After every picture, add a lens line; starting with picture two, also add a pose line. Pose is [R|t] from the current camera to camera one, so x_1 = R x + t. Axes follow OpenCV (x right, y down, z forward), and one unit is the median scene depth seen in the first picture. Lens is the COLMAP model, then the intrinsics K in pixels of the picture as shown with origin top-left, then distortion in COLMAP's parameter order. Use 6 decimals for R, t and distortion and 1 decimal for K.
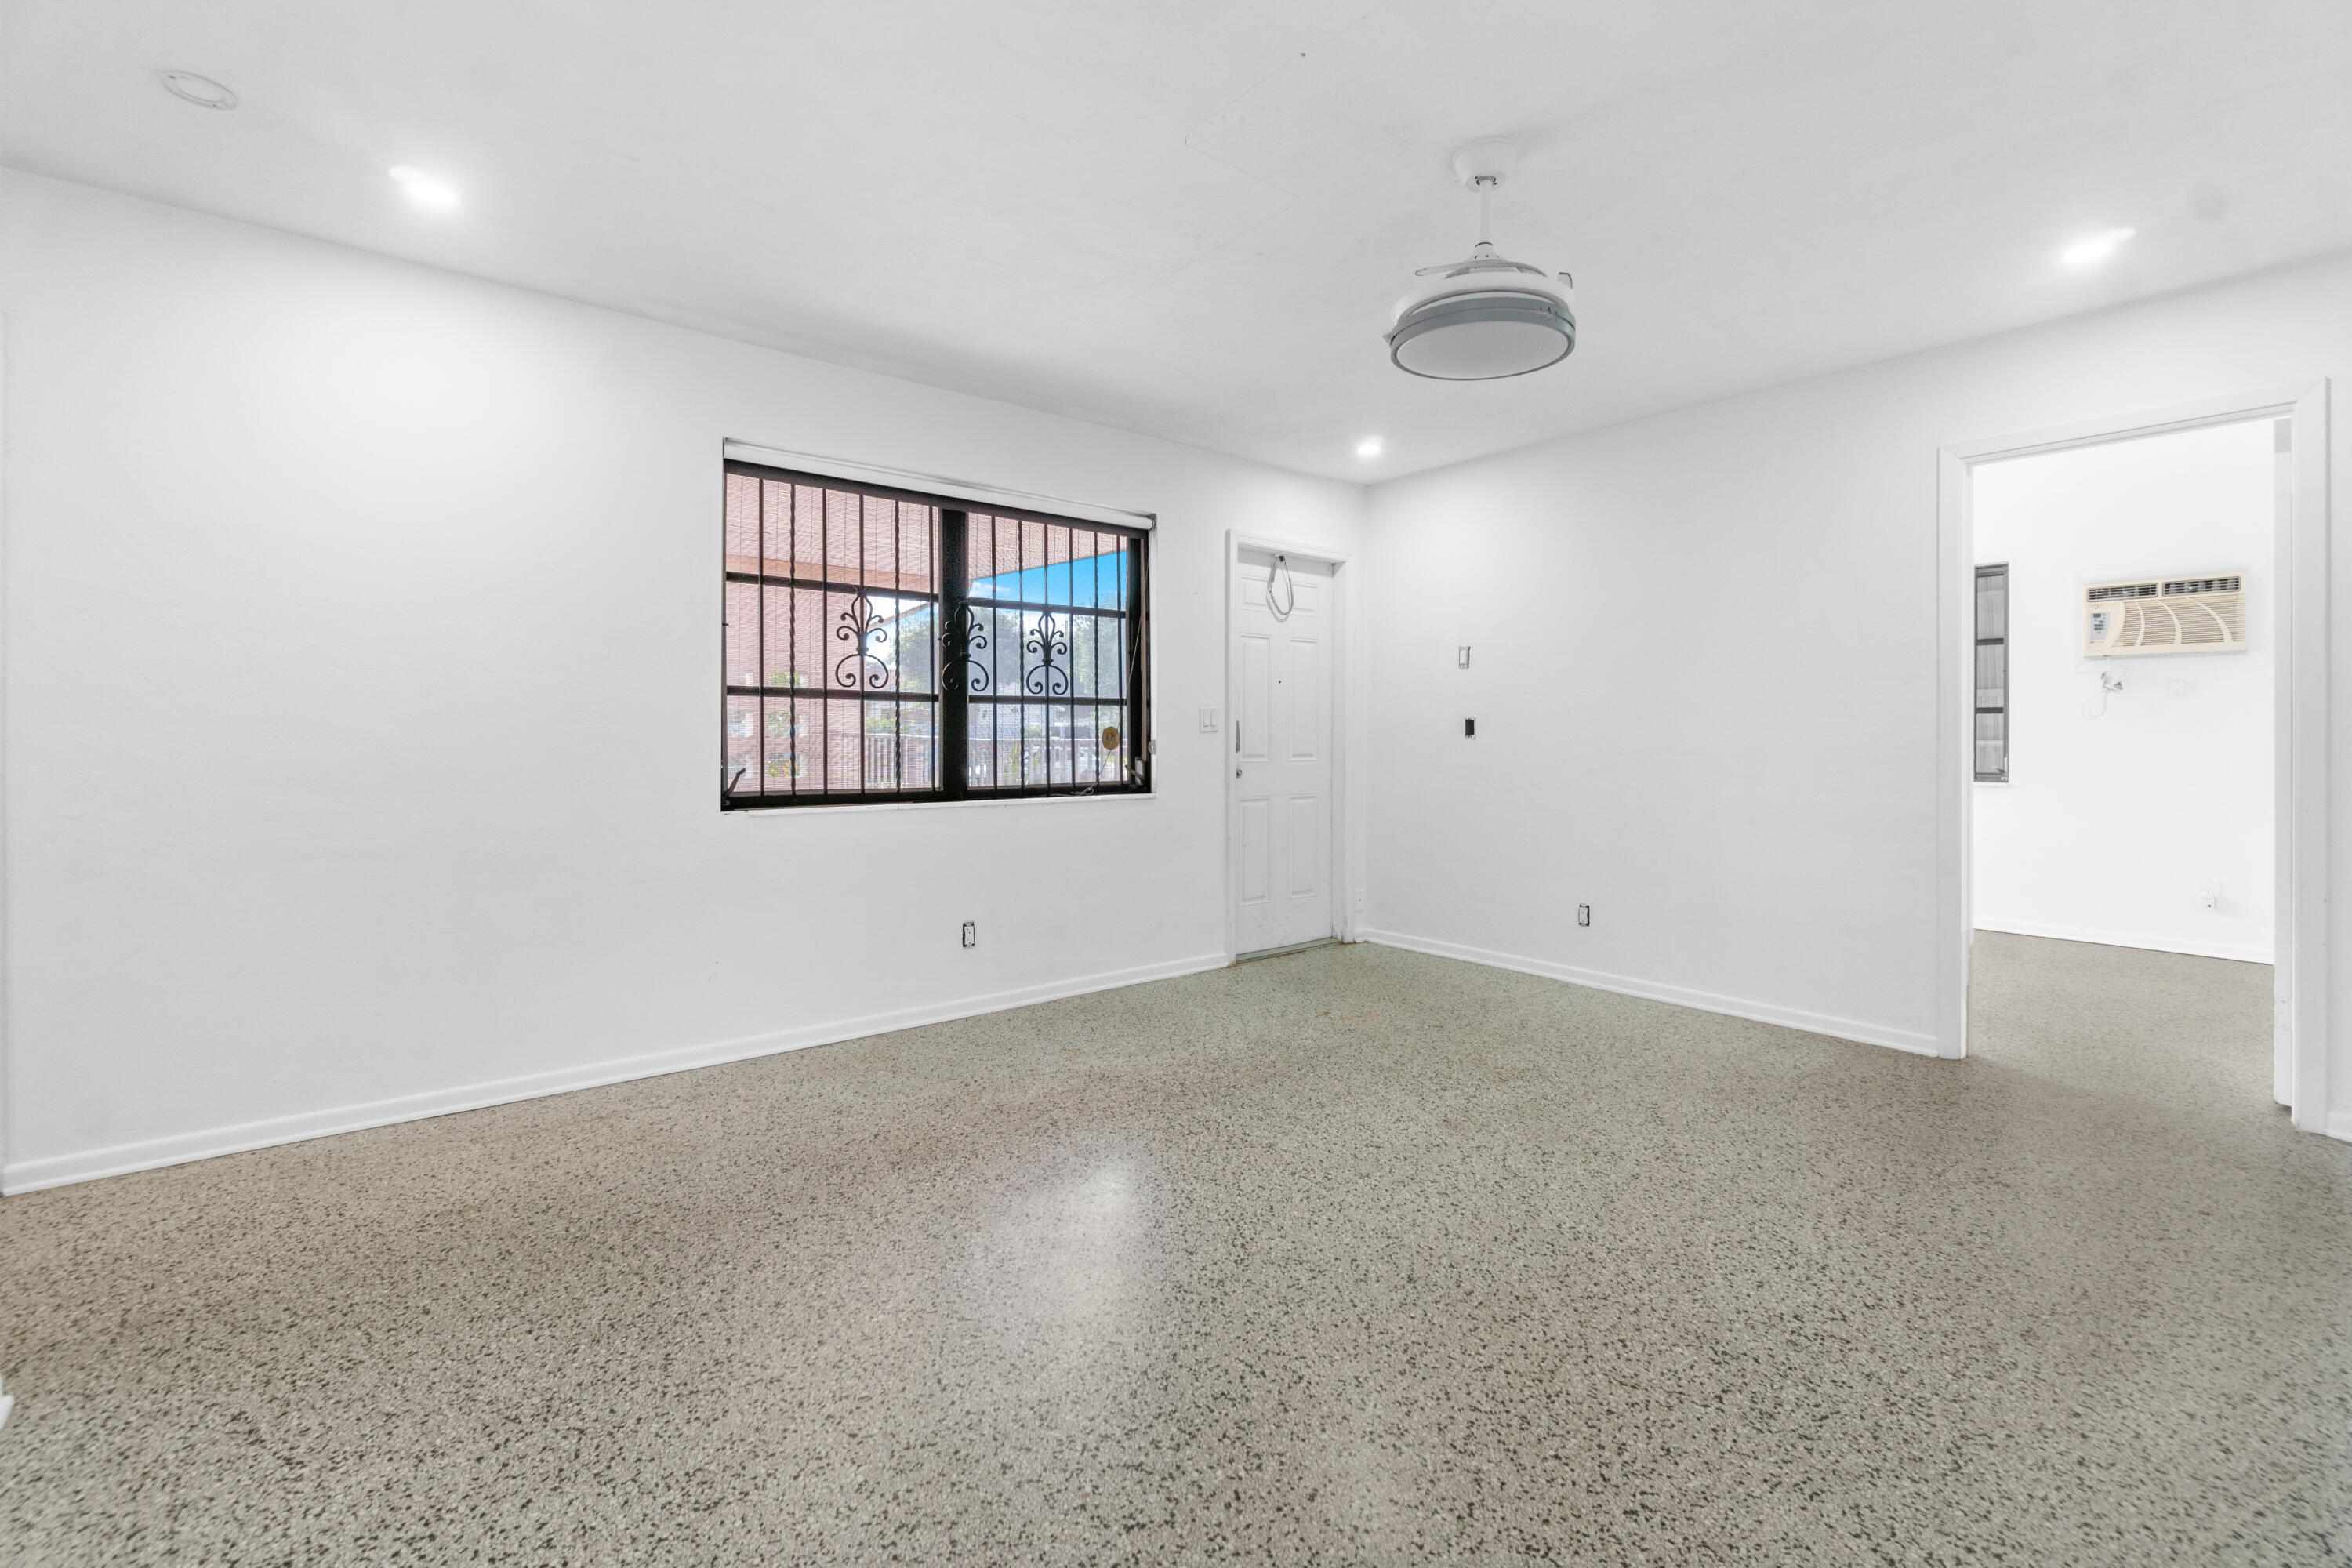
lens RADIAL K [[1054.8, 0, 1172.7], [0, 1054.8, 727.6], [0, 0, 1]] dist [-0.004638, 0.000260]
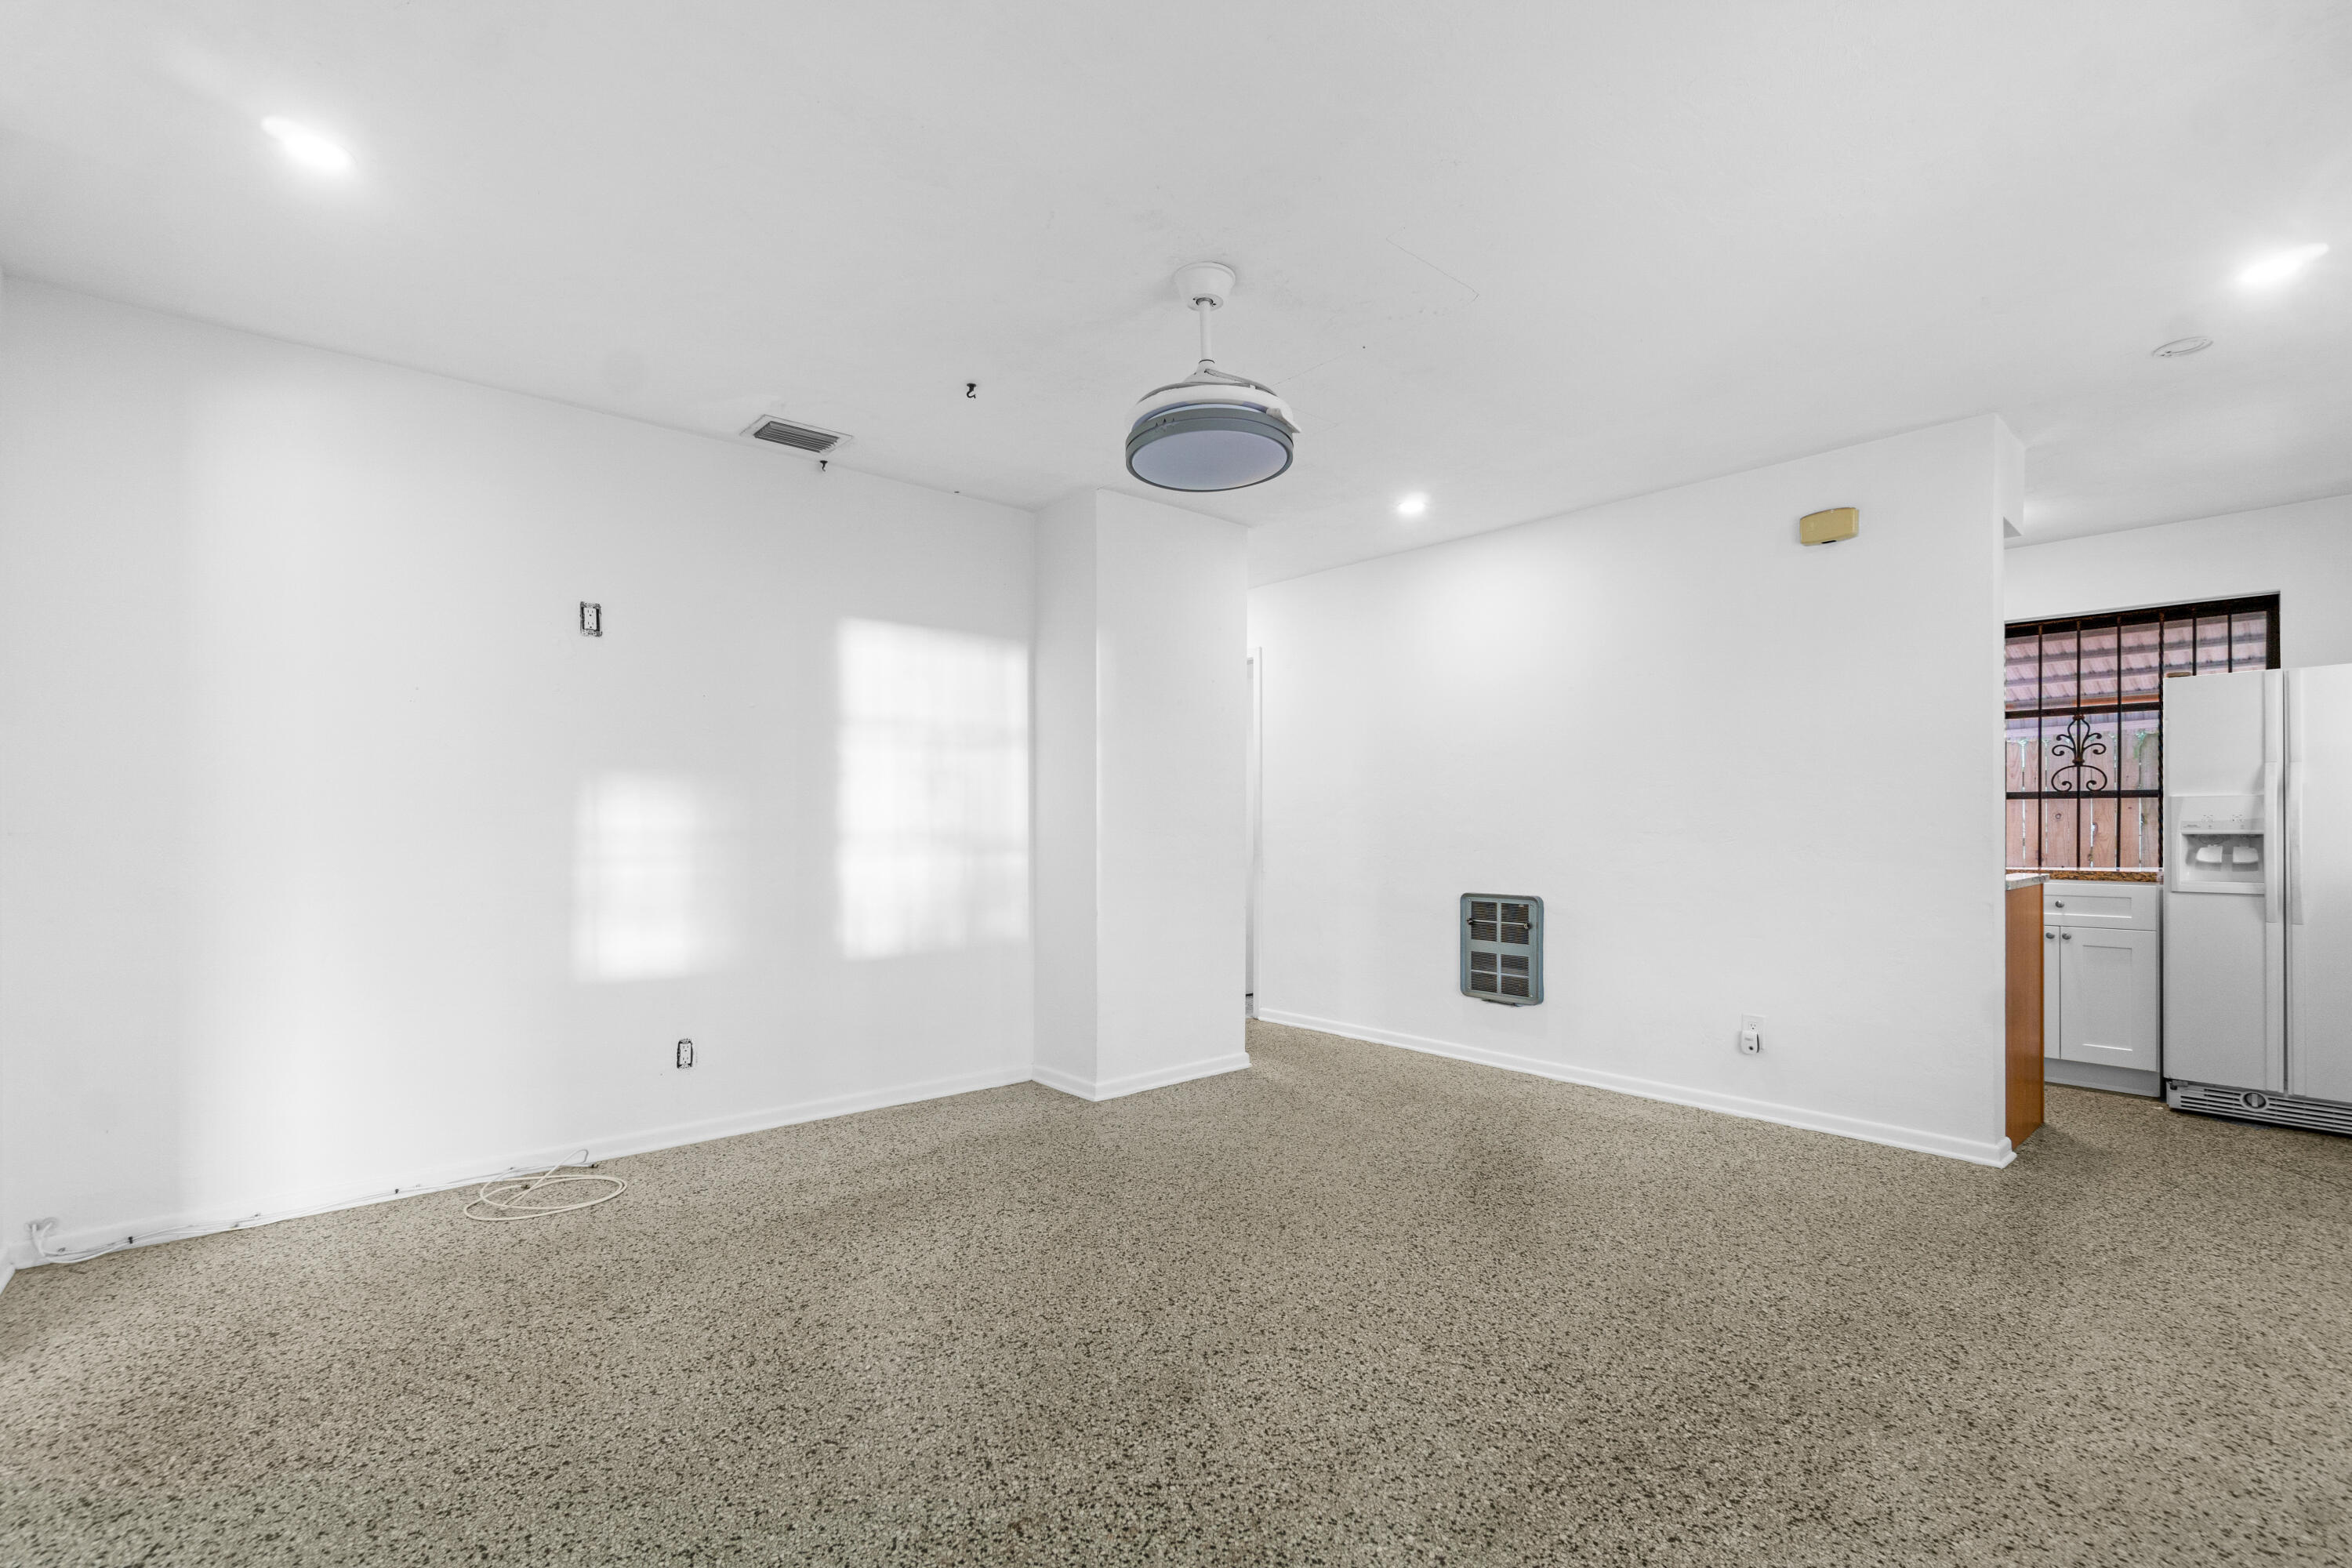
lens RADIAL K [[1018.7, 0, 1181.9], [0, 1018.7, 821.4], [0, 0, 1]] dist [-0.003012, 0.001684]
pose [[-0.999607, -0.005706, -0.027430, 0.335394], [-0.005406, 0.999925, -0.011014, 0.014082], [0.027490, -0.010862, -0.999563, 1.963008]]
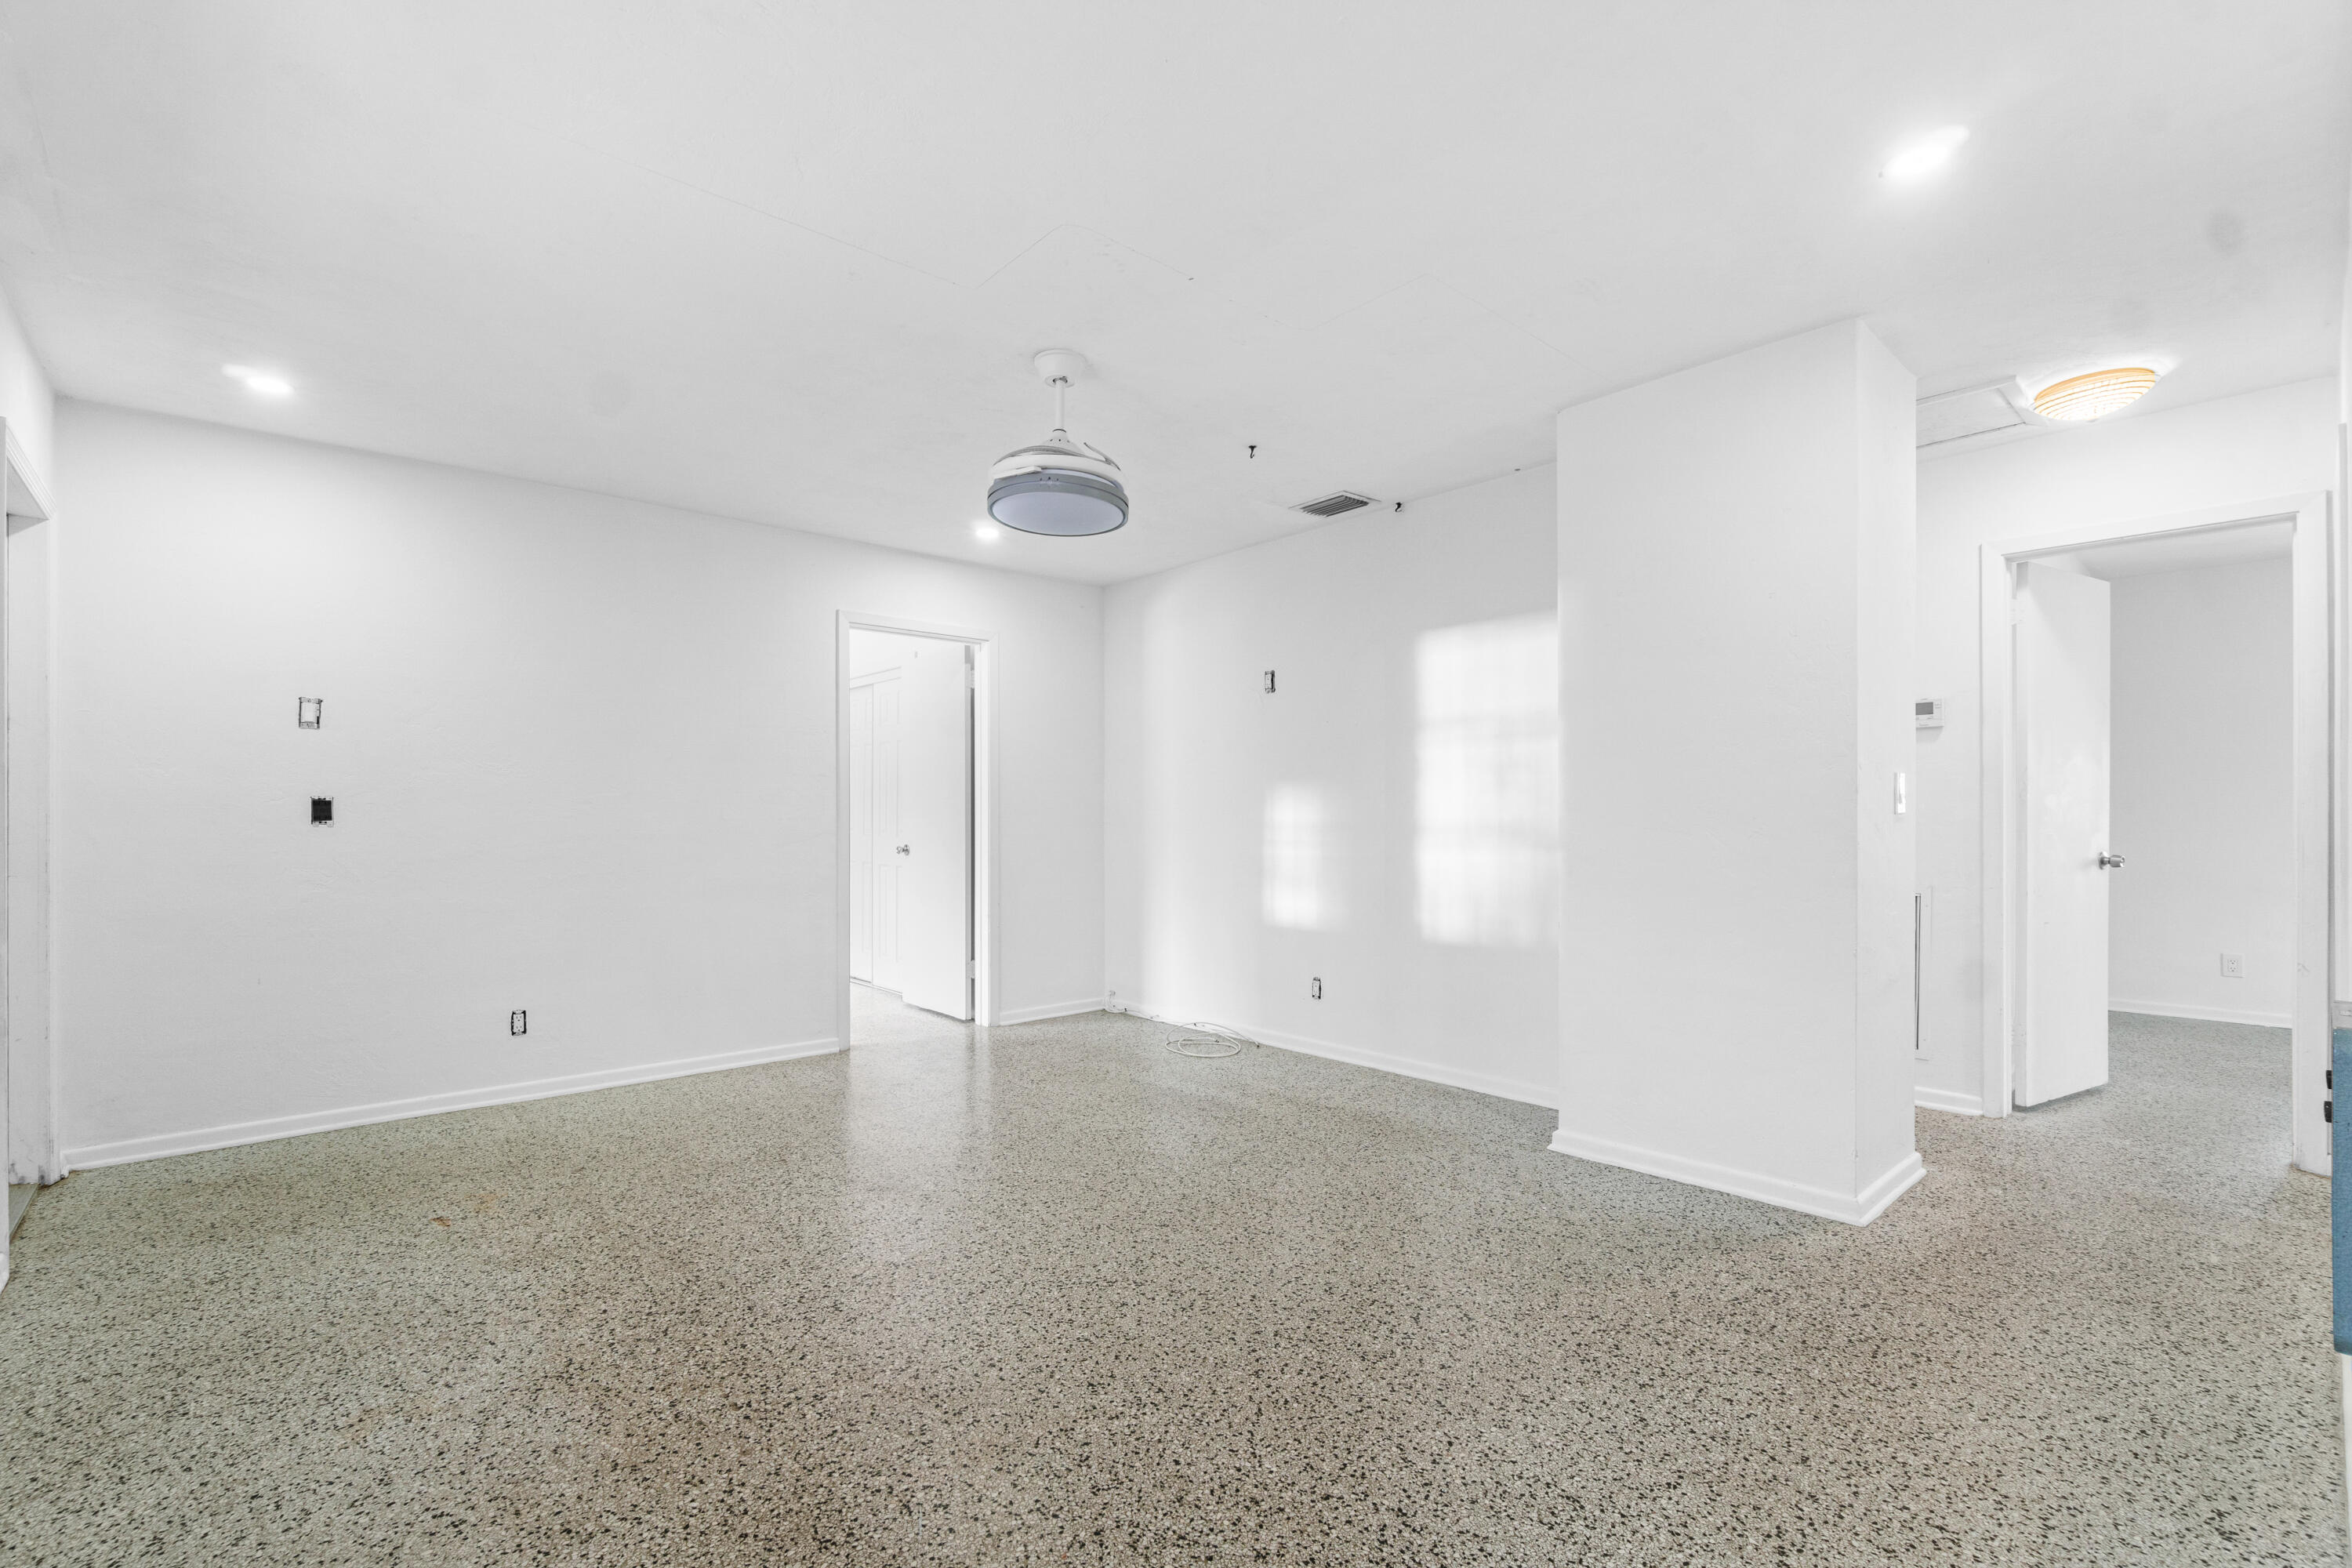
lens RADIAL K [[1018.7, 0, 1181.9], [0, 1018.7, 821.4], [0, 0, 1]] dist [-0.003012, 0.001684]
pose [[-0.056321, -0.006615, 0.998391, -0.906118], [-0.004621, 0.999969, 0.006365, 0.000223], [-0.998402, -0.004255, -0.056350, 0.892321]]
